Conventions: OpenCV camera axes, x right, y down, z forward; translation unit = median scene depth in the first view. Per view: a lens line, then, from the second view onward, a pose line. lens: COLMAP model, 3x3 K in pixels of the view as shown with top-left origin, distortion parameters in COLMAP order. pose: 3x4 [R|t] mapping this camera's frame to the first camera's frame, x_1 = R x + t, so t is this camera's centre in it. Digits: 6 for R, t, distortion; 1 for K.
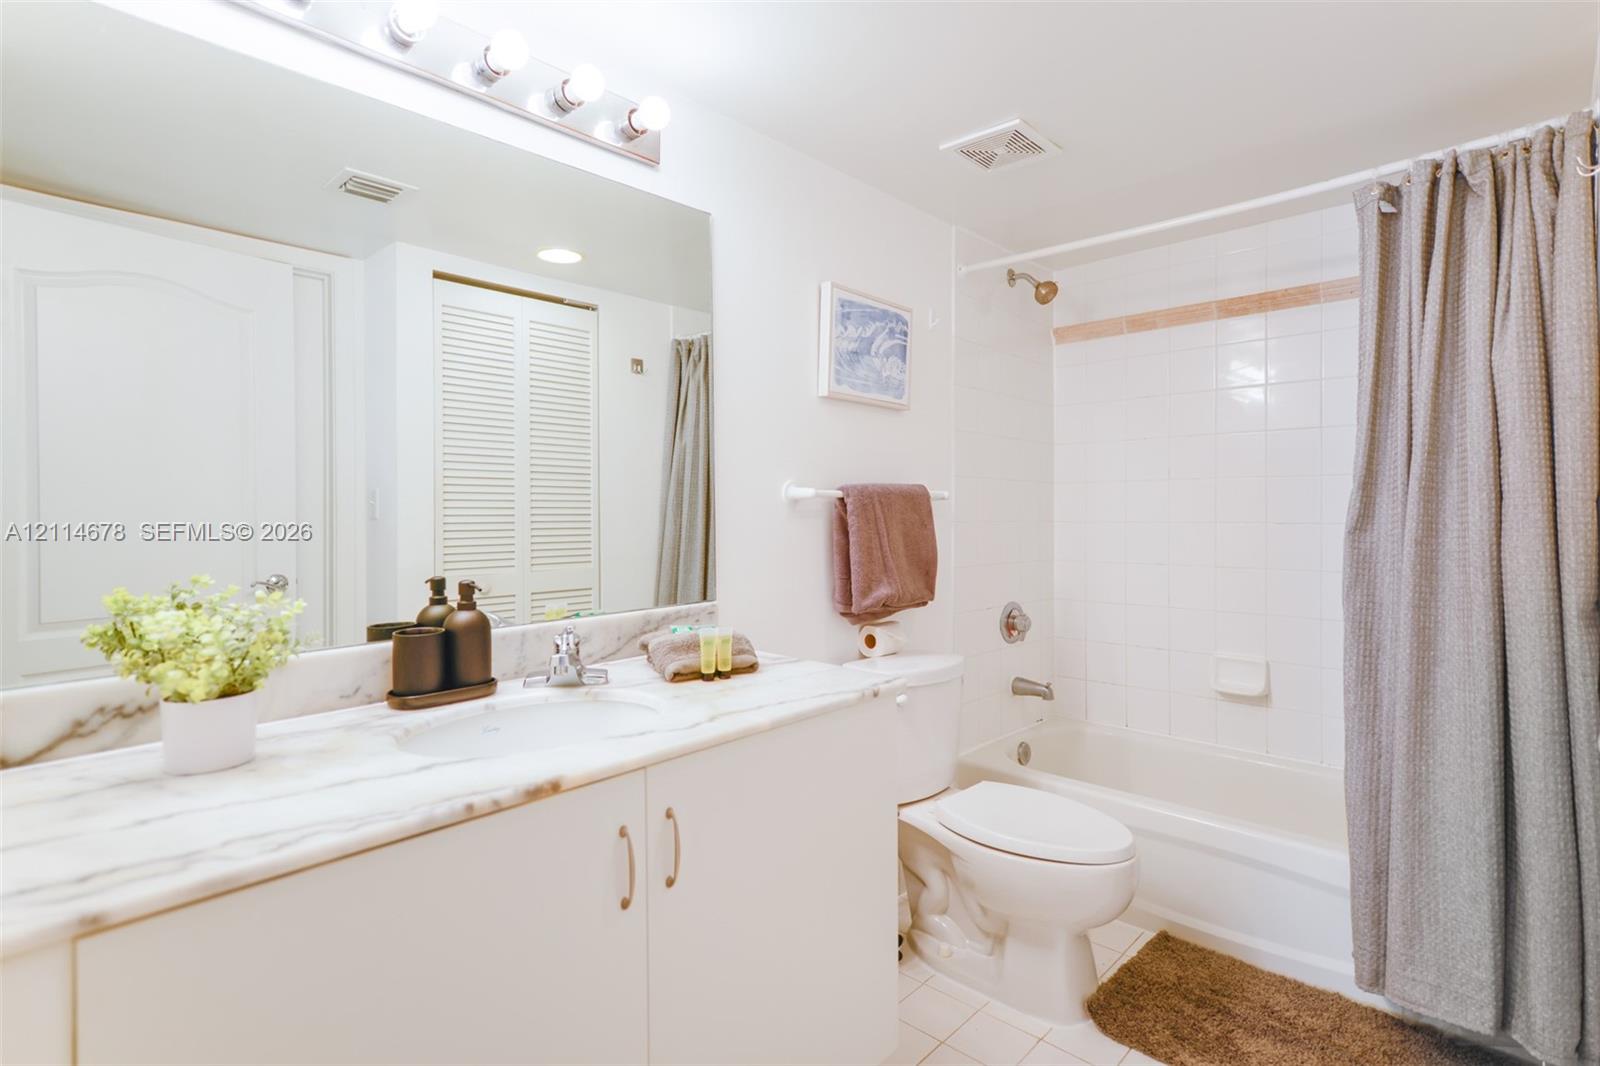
lens RADIAL K [[776.9, 0, 802.0], [0, 776.9, 512.8], [0, 0, 1]] dist [0.000035, -0.000006]
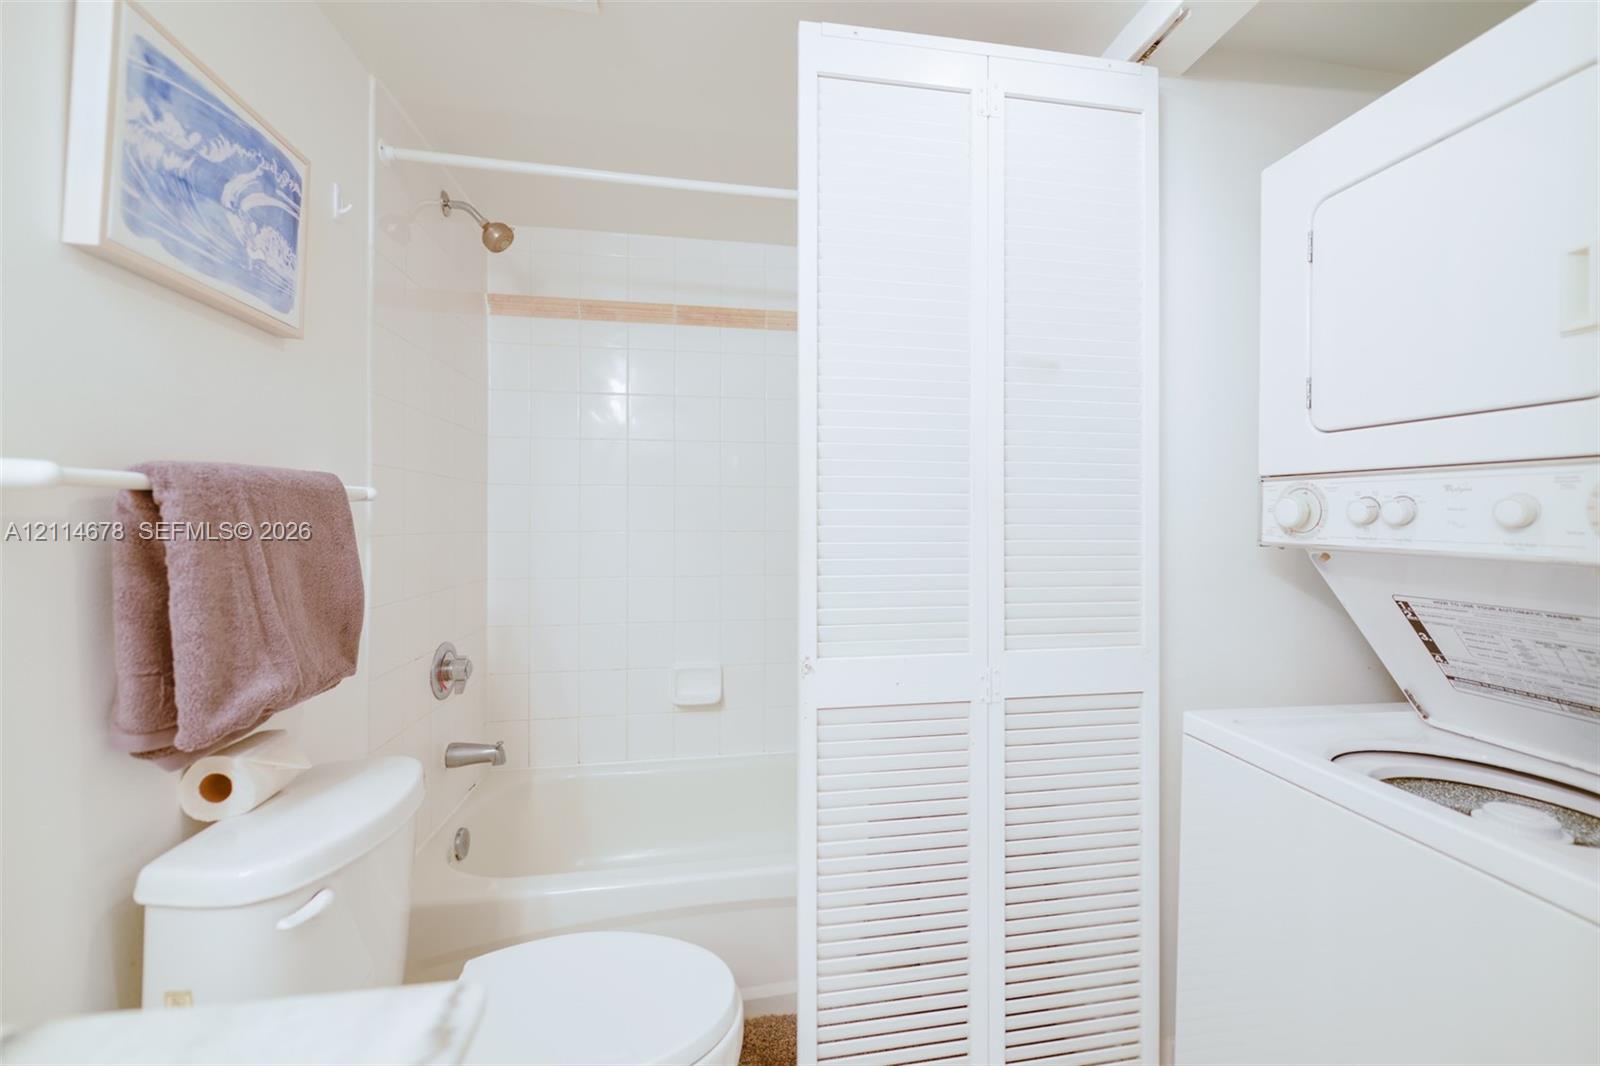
lens RADIAL K [[632.3, 0, 804.3], [0, 632.3, 516.6], [0, 0, 1]] dist [0.001693, -0.003814]
pose [[0.594467, 0.005880, 0.804098, -0.011766], [-0.003890, 0.999983, -0.004436, -0.004150], [-0.804110, -0.000491, 0.594480, 0.464108]]
